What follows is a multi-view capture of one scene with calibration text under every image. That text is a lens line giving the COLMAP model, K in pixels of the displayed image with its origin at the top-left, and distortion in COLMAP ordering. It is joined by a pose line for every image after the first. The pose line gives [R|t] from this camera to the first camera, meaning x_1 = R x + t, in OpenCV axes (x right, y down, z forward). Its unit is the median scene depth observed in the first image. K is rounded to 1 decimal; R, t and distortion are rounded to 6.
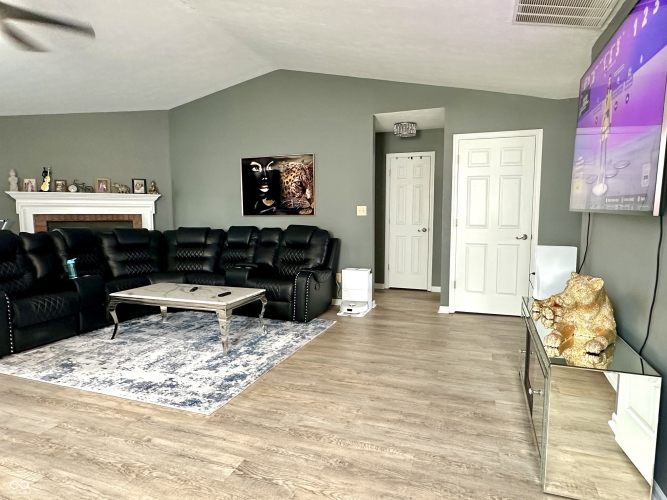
lens RADIAL K [[412.2, 0, 333.7], [0, 412.2, 250.8], [0, 0, 1]] dist [-0.003859, 0.003688]
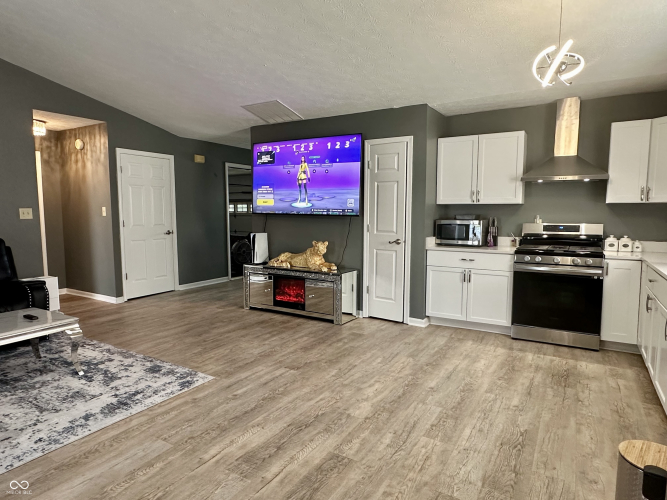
lens RADIAL K [[412.2, 0, 330.9], [0, 412.2, 254.2], [0, 0, 1]] dist [-0.003859, 0.003688]
pose [[0.199804, -0.100002, 0.974719, -1.172995], [0.093400, 0.992192, 0.082648, -0.037994], [-0.975374, 0.074525, 0.207584, 0.303458]]
